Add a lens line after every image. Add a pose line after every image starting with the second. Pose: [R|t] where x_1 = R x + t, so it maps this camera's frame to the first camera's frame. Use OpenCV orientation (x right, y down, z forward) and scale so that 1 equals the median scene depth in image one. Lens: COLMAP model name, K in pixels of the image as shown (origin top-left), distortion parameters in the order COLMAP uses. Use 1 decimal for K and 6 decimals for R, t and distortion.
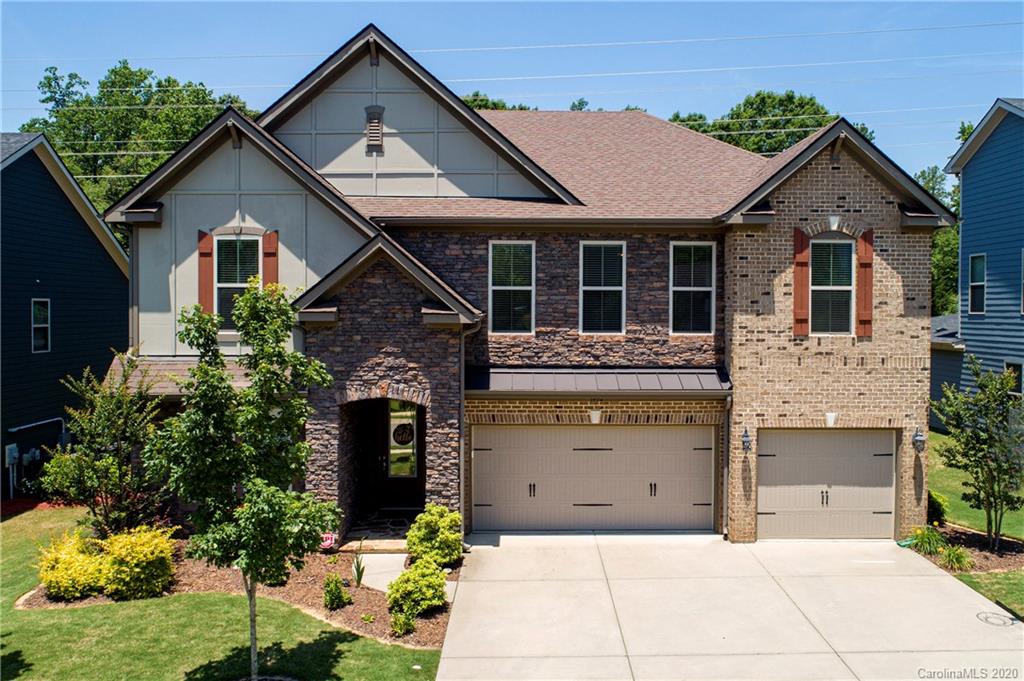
lens RADIAL K [[843.5, 0, 520.2], [0, 843.5, 330.9], [0, 0, 1]] dist [-0.029583, 0.025882]
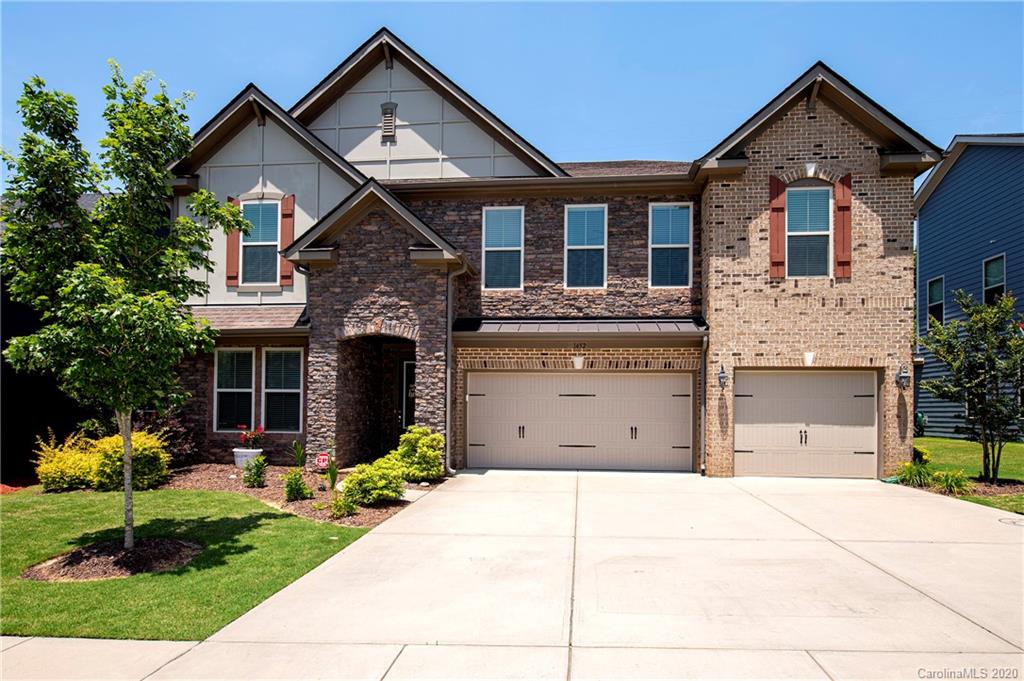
lens RADIAL K [[545.7, 0, 516.1], [0, 545.7, 418.7], [0, 0, 1]] dist [0.002243, -0.000558]
pose [[0.993309, 0.000343, -0.115489, 0.092787], [-0.003024, 0.999730, -0.023042, 0.194485], [0.115450, 0.023237, 0.993041, 0.301481]]
